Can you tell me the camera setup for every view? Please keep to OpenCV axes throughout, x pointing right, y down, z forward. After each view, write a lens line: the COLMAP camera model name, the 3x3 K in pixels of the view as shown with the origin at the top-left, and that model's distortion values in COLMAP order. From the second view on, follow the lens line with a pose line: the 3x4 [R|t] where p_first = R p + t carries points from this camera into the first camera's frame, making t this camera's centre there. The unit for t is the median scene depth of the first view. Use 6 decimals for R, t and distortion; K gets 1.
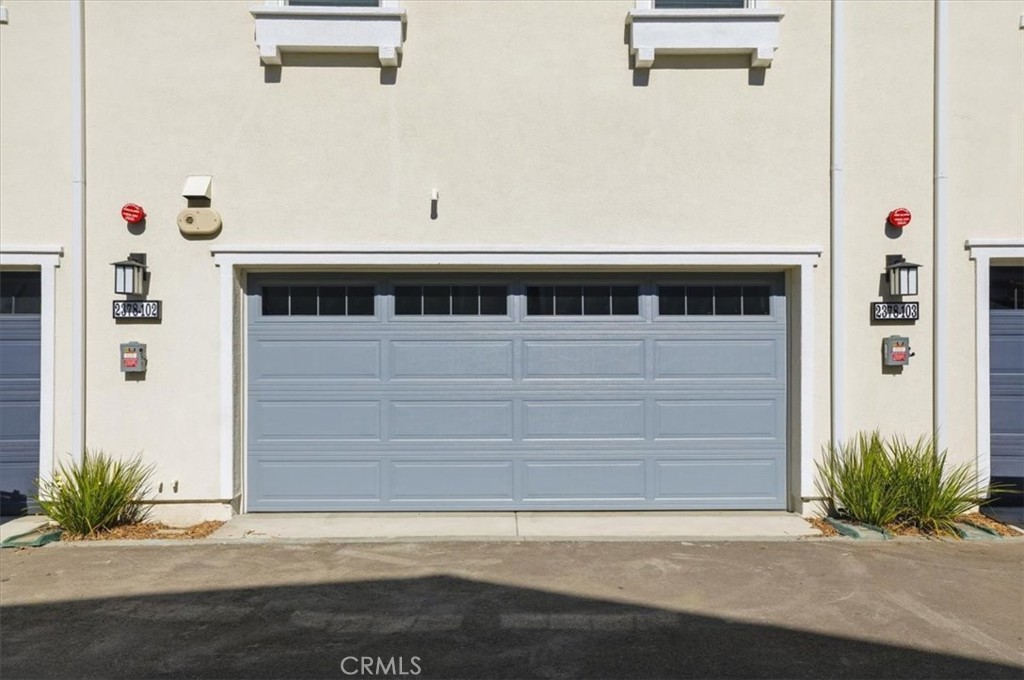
lens RADIAL K [[756.3, 0, 512.0], [0, 756.3, 340.0], [0, 0, 1]] dist [0.005274, 0.002549]
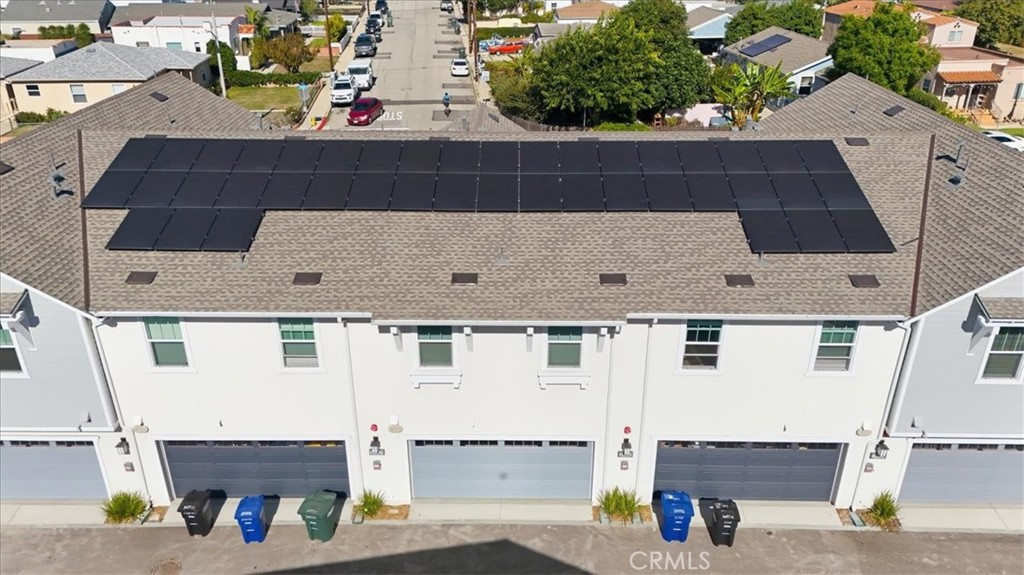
lens RADIAL K [[738.7, 0, 512.0], [0, 738.7, 287.5], [0, 0, 1]] dist [0.054436, -0.002719]
pose [[0.999695, 0.010115, -0.022518, 0.122358], [0.000455, 0.904482, 0.426511, -2.070658], [0.024682, -0.426391, 0.904202, -1.531315]]
